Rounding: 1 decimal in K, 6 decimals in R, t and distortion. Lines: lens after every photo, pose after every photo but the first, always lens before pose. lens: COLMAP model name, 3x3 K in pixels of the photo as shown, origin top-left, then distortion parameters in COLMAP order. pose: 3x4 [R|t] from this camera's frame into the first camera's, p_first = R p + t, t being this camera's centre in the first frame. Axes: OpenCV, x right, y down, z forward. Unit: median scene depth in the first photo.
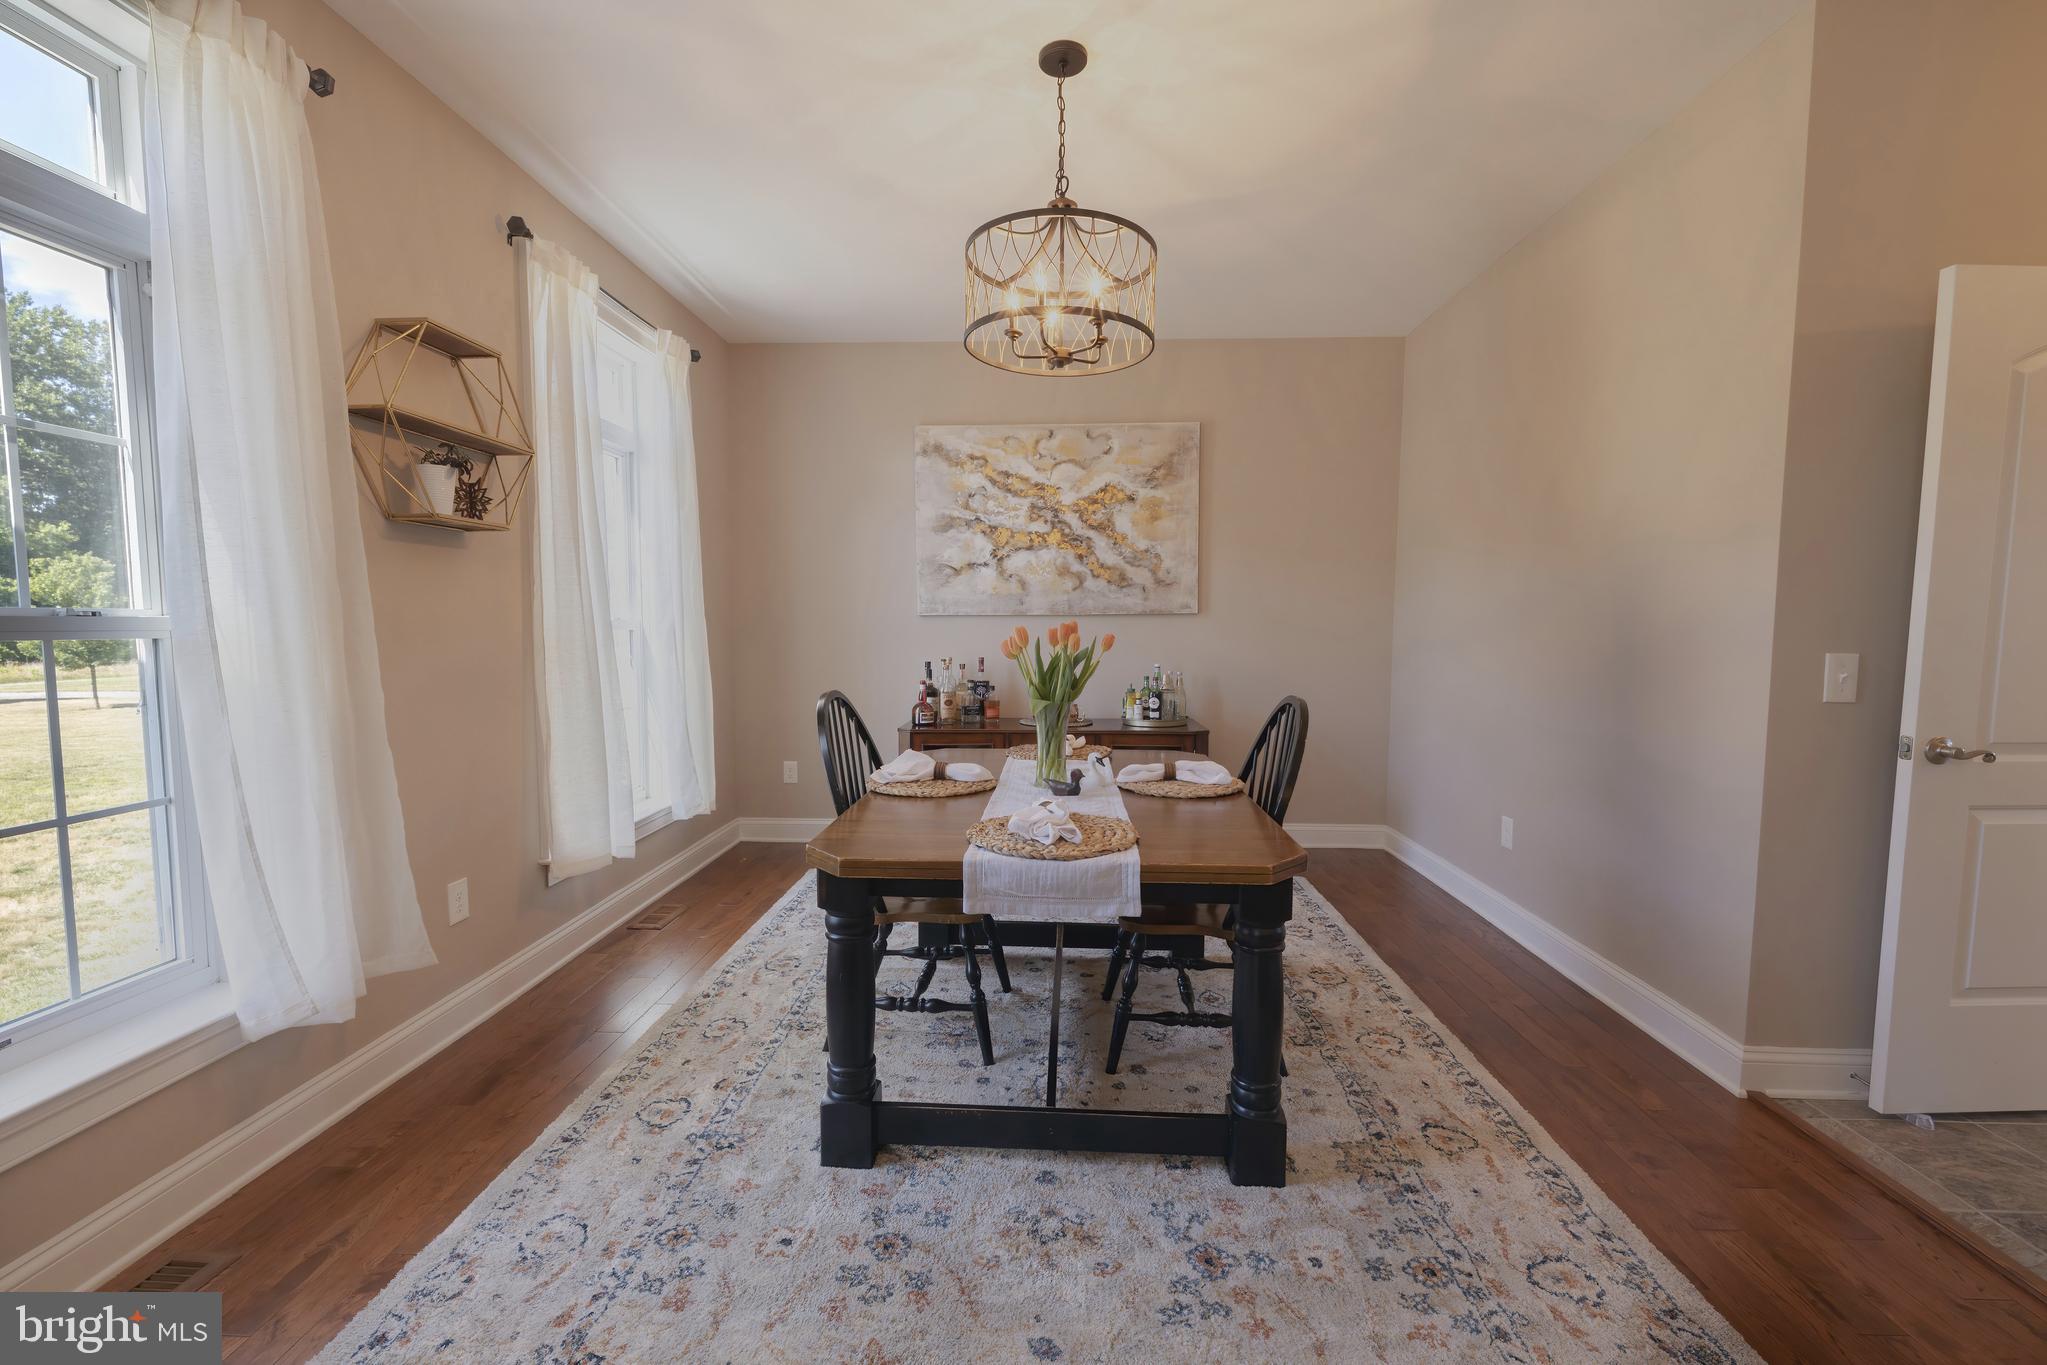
lens RADIAL K [[850.5, 0, 1025.5], [0, 850.5, 684.5], [0, 0, 1]] dist [-0.001237, -0.000396]
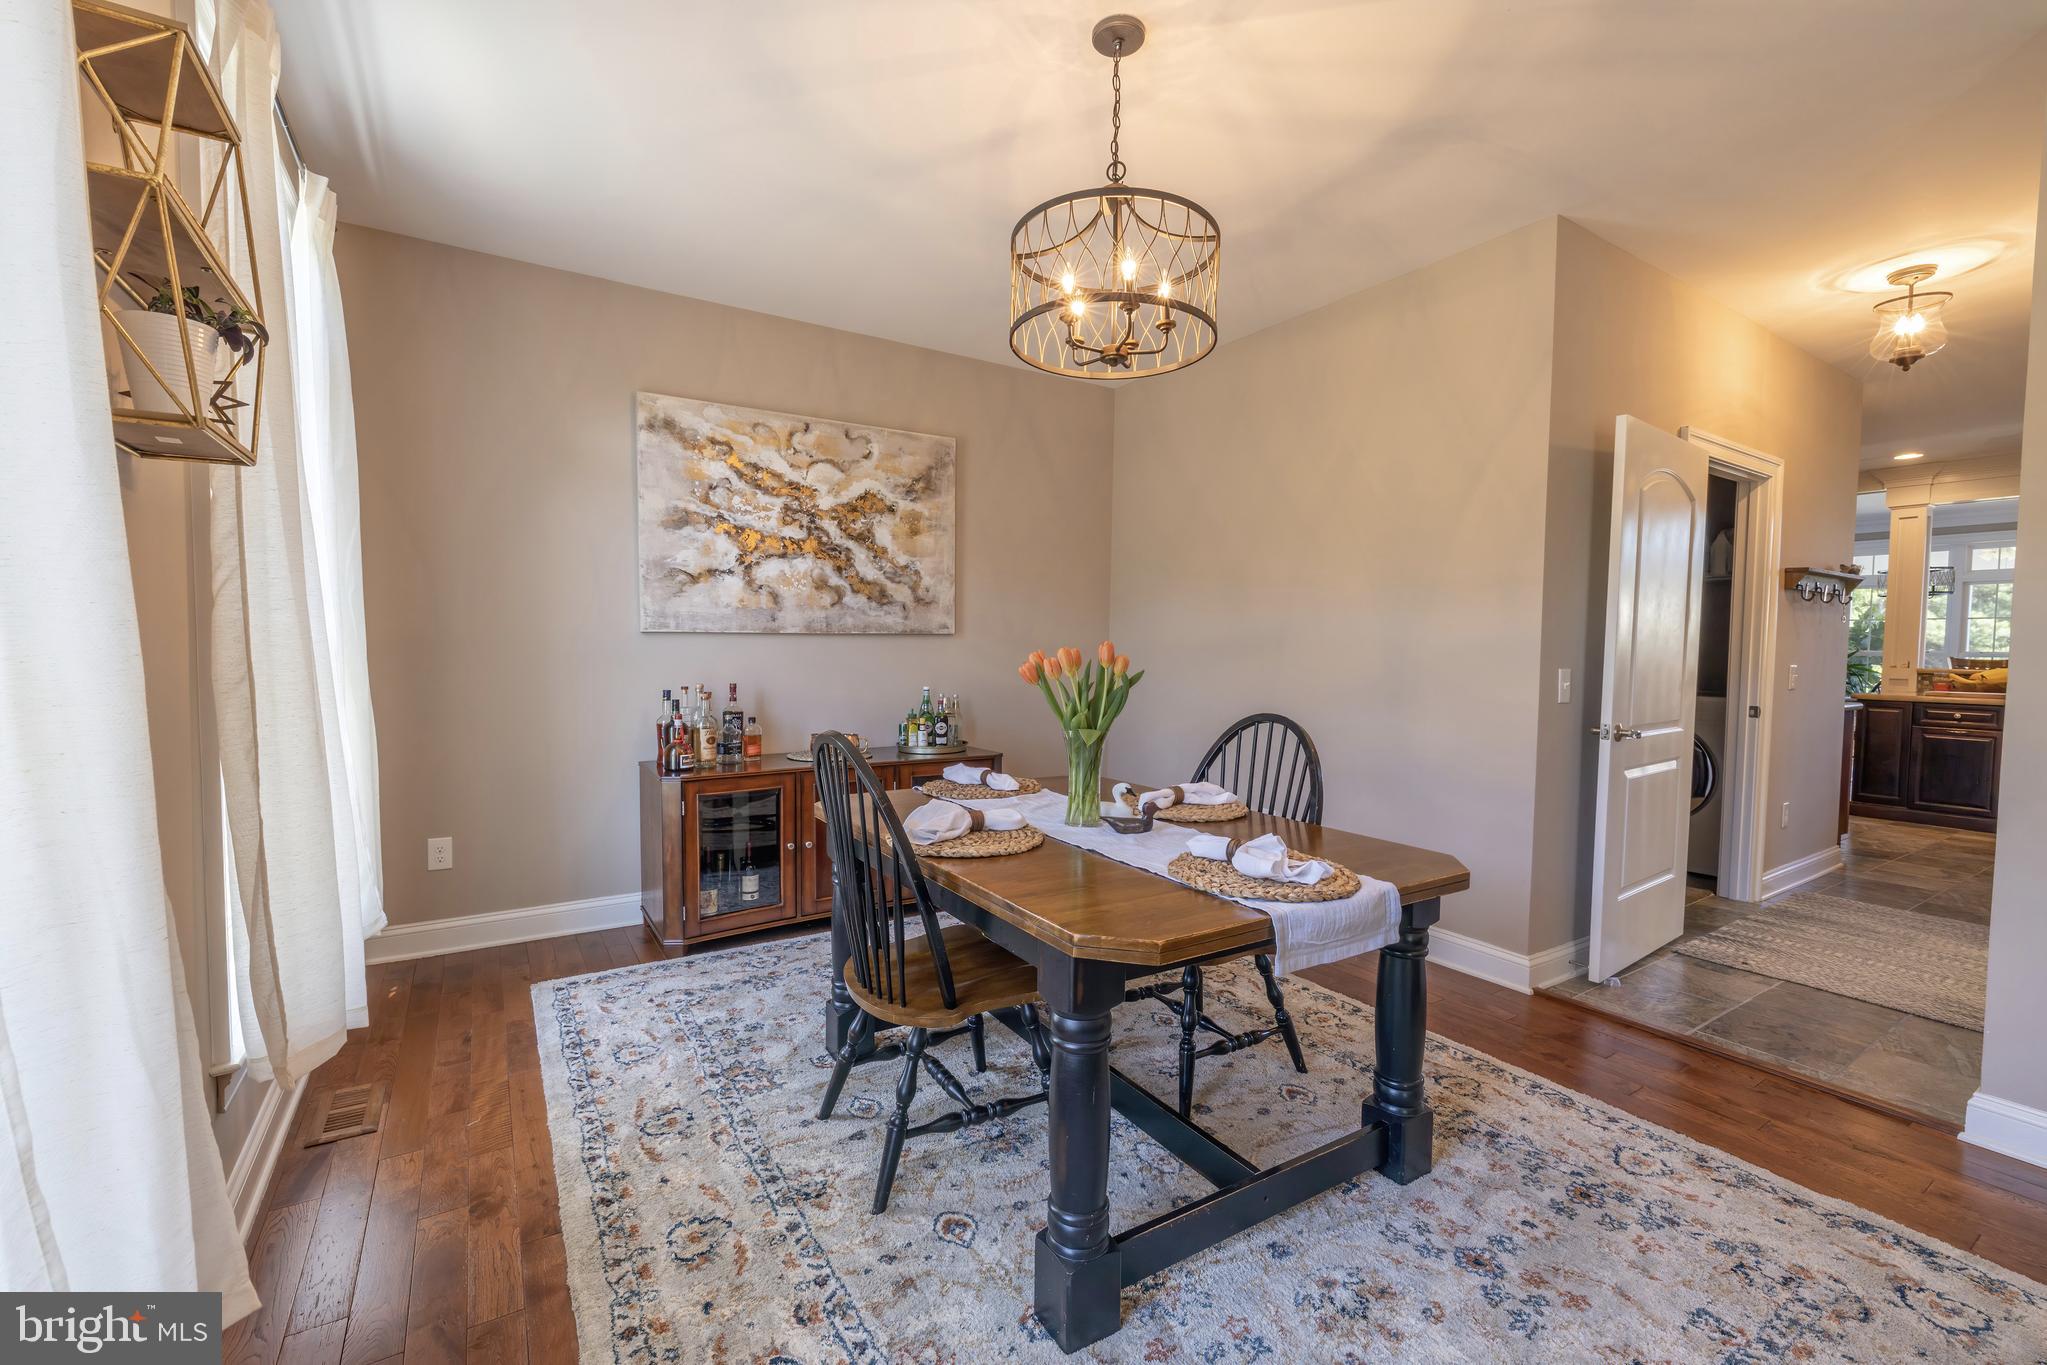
lens RADIAL K [[850.5, 0, 1023.5], [0, 850.5, 684.4], [0, 0, 1]] dist [-0.001237, -0.000396]
pose [[0.822653, -0.020832, 0.568162, -0.290110], [0.034210, 0.999332, -0.012892, -0.010616], [-0.567513, 0.030042, 0.822816, 0.158196]]
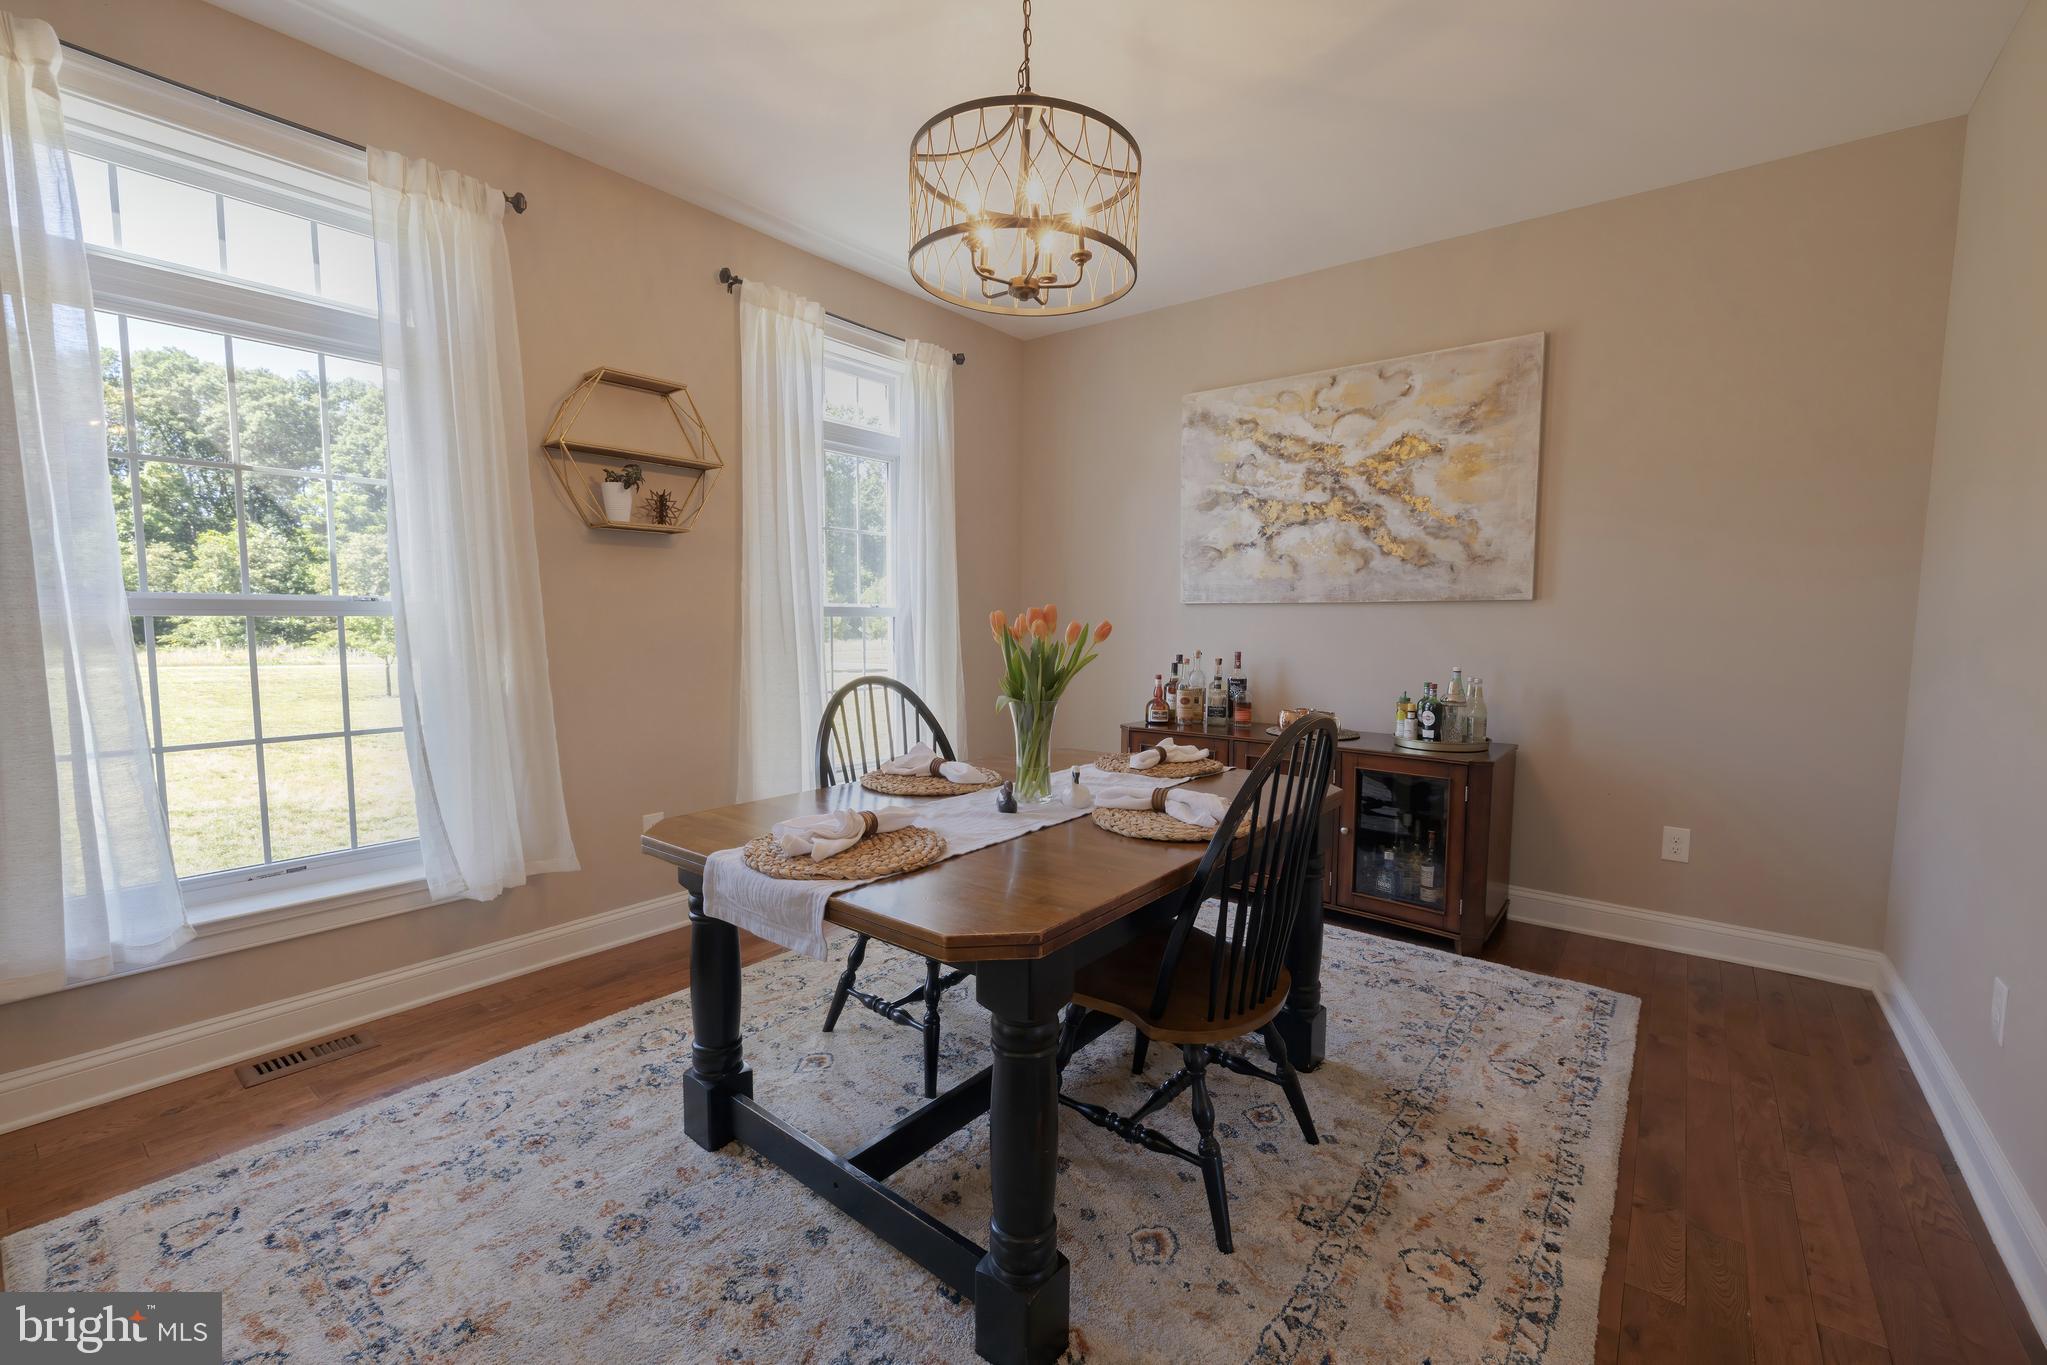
lens RADIAL K [[850.5, 0, 1025.6], [0, 850.5, 685.5], [0, 0, 1]] dist [-0.001237, -0.000396]
pose [[0.812135, 0.052103, -0.581139, 0.279262], [-0.047089, 0.998609, 0.023725, -0.007898], [0.581567, 0.008097, 0.813458, 0.165975]]
